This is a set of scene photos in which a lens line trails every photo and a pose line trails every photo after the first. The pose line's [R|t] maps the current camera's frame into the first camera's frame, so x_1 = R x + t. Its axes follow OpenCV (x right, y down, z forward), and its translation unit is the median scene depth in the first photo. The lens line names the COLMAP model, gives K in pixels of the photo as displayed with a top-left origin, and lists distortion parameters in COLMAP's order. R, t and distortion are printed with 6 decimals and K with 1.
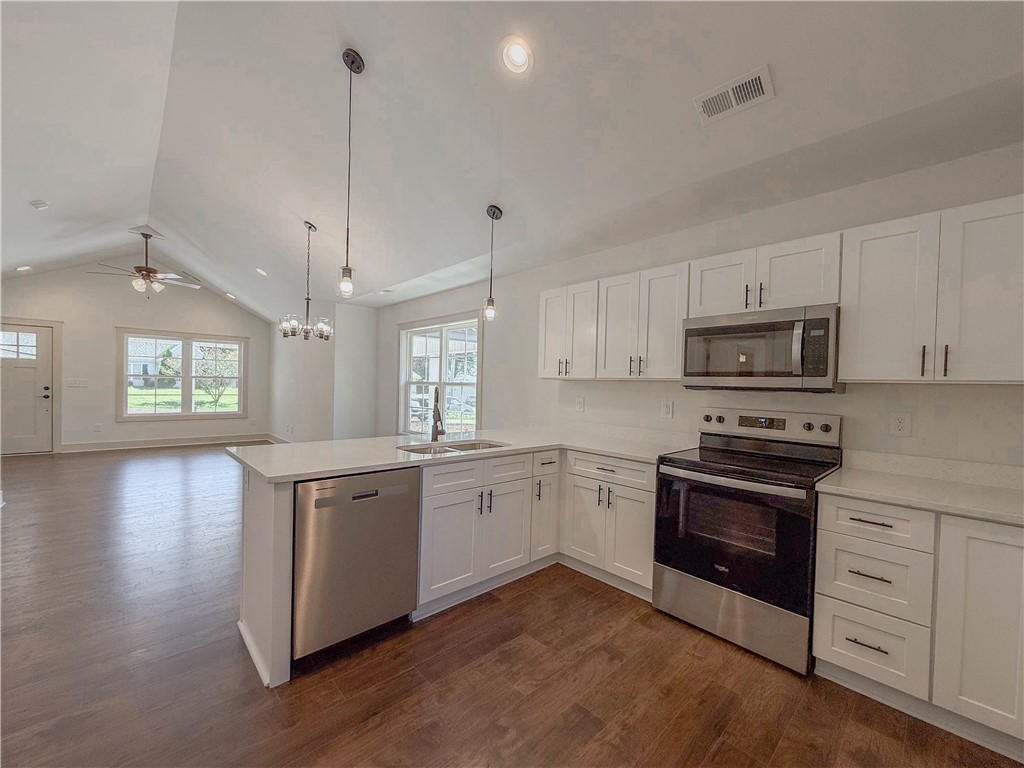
lens RADIAL K [[414.0, 0, 514.2], [0, 414.0, 390.2], [0, 0, 1]] dist [-0.000569, -0.000083]
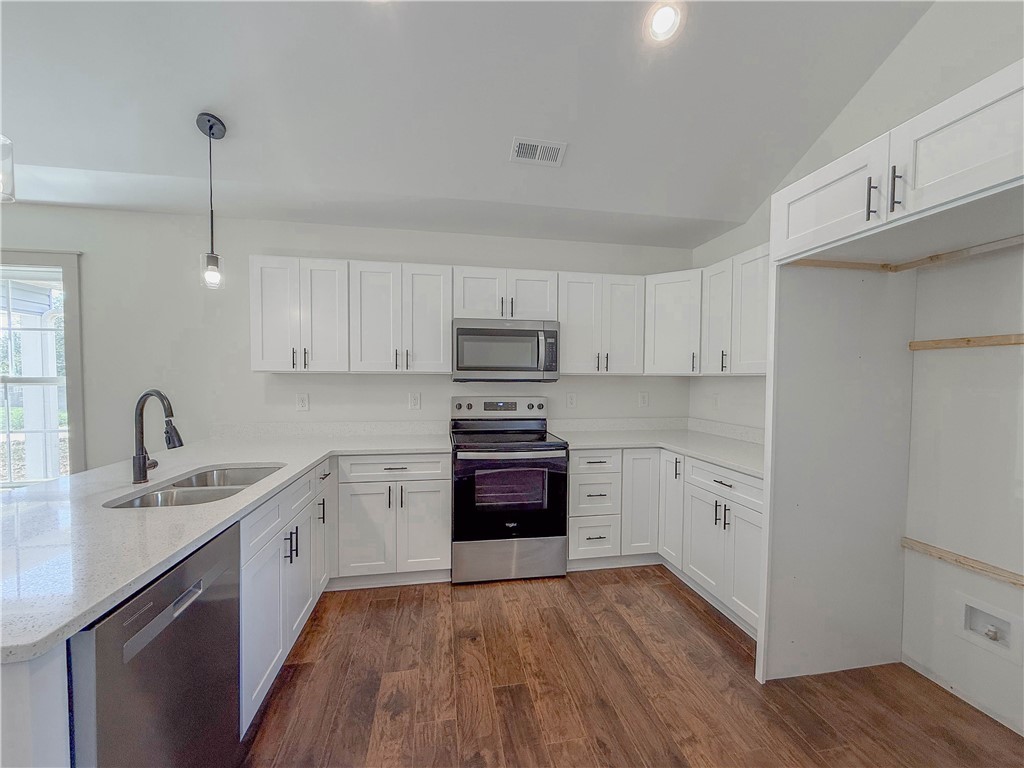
lens RADIAL K [[414.0, 0, 514.1], [0, 414.0, 390.4], [0, 0, 1]] dist [-0.000569, -0.000083]
pose [[0.542022, -0.047407, 0.839026, -0.440677], [0.018686, 0.998841, 0.044365, -0.026181], [-0.840156, -0.008368, 0.542280, 0.266138]]
